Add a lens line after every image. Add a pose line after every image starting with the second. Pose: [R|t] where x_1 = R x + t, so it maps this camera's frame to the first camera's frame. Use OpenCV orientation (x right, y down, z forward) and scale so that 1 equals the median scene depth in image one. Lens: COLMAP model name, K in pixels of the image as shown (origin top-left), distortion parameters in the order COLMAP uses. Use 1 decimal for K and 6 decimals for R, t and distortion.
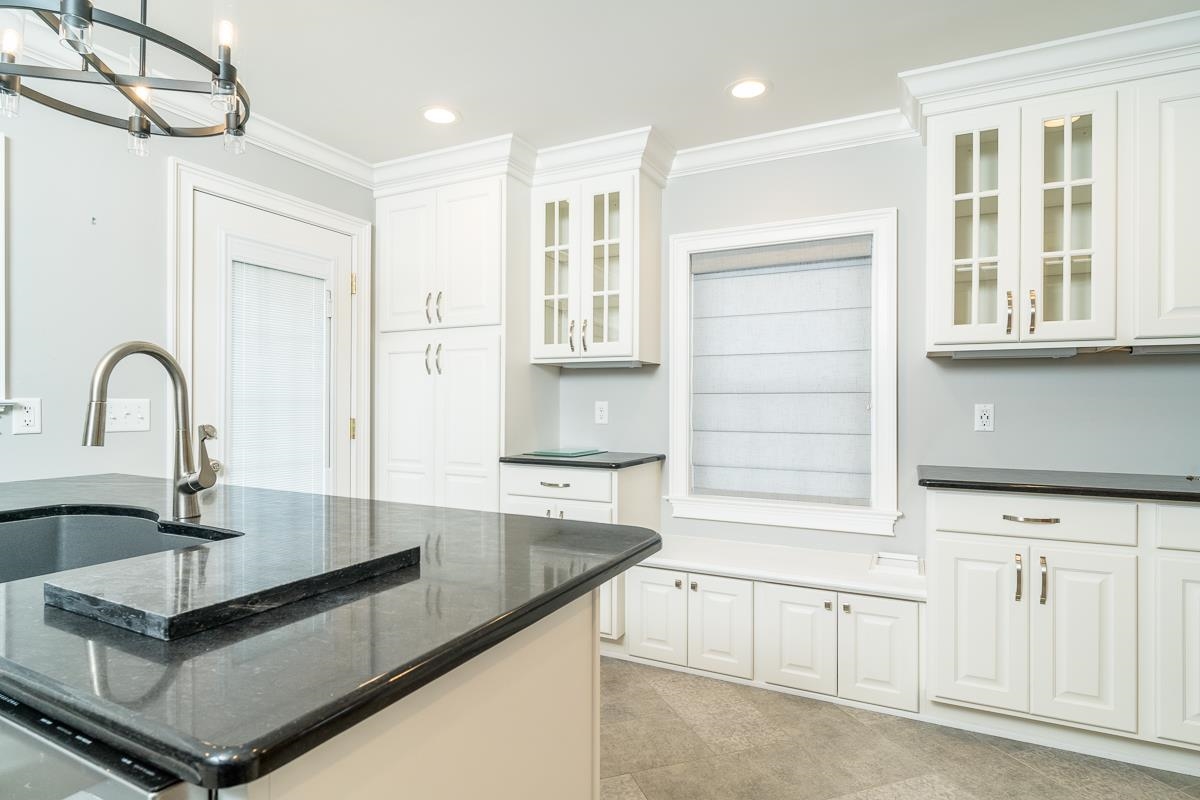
lens RADIAL K [[625.1, 0, 600.0], [0, 625.1, 400.0], [0, 0, 1]] dist [-0.002020, 0.001644]
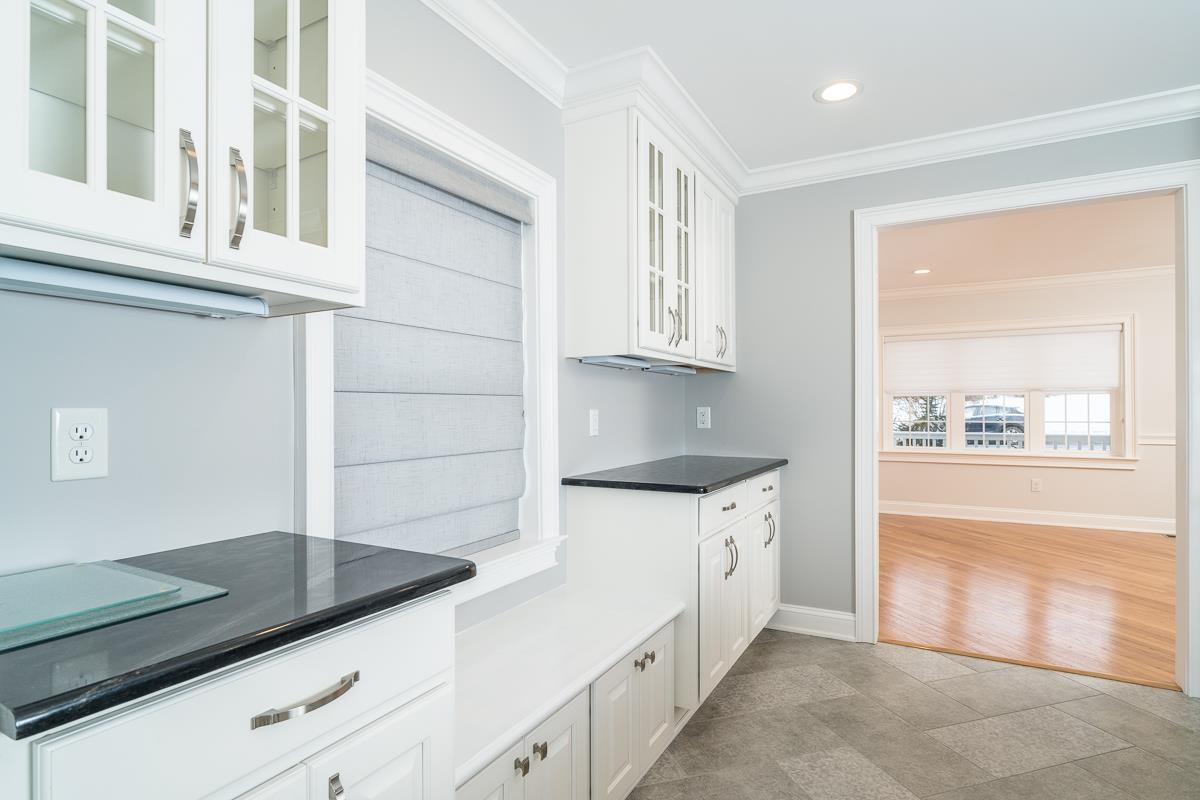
lens RADIAL K [[625.1, 0, 600.0], [0, 625.1, 400.0], [0, 0, 1]] dist [-0.002020, 0.001644]
pose [[0.036513, 0.007818, 0.999303, -0.360829], [-0.005202, 0.999957, -0.007633, -0.000734], [-0.999320, -0.004920, 0.036552, 0.861625]]
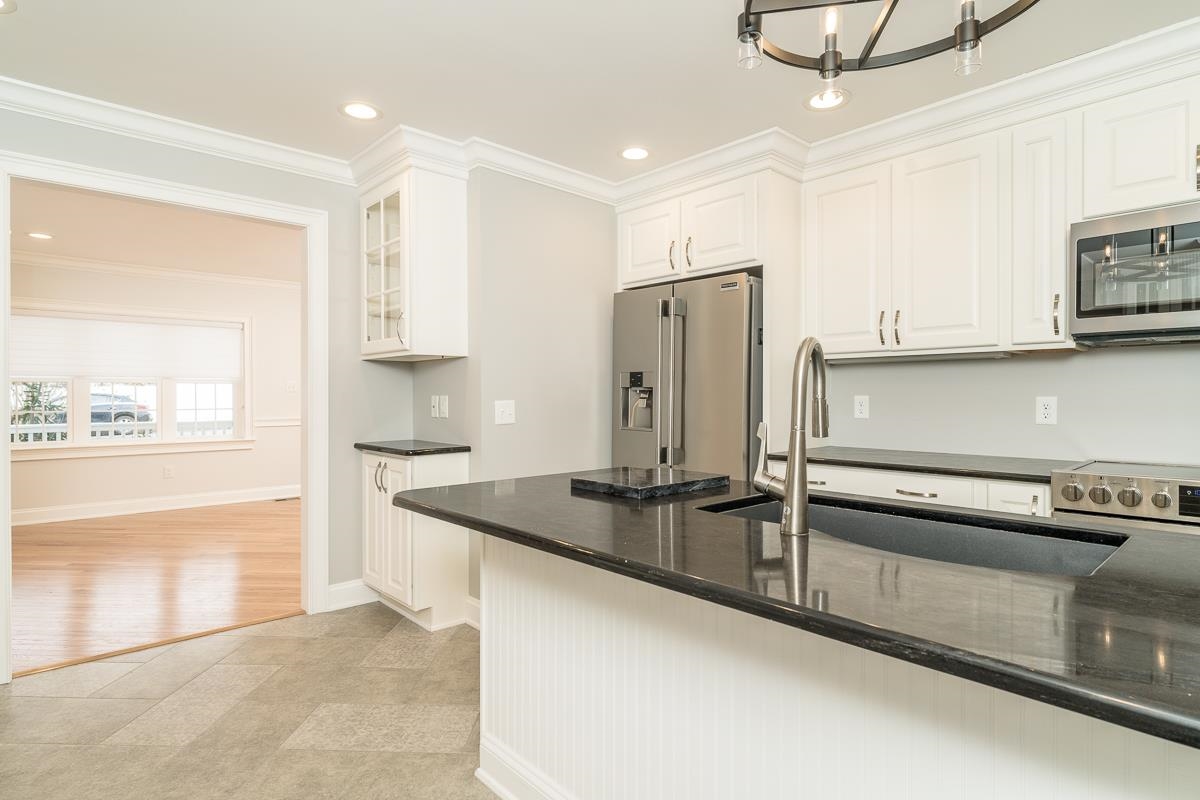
lens RADIAL K [[625.1, 0, 600.0], [0, 625.1, 400.0], [0, 0, 1]] dist [-0.002020, 0.001644]
pose [[-0.932732, -0.006669, 0.360509, -0.366956], [-0.005713, 0.999977, 0.003718, -0.001530], [-0.360526, 0.001408, -0.932748, 0.959693]]
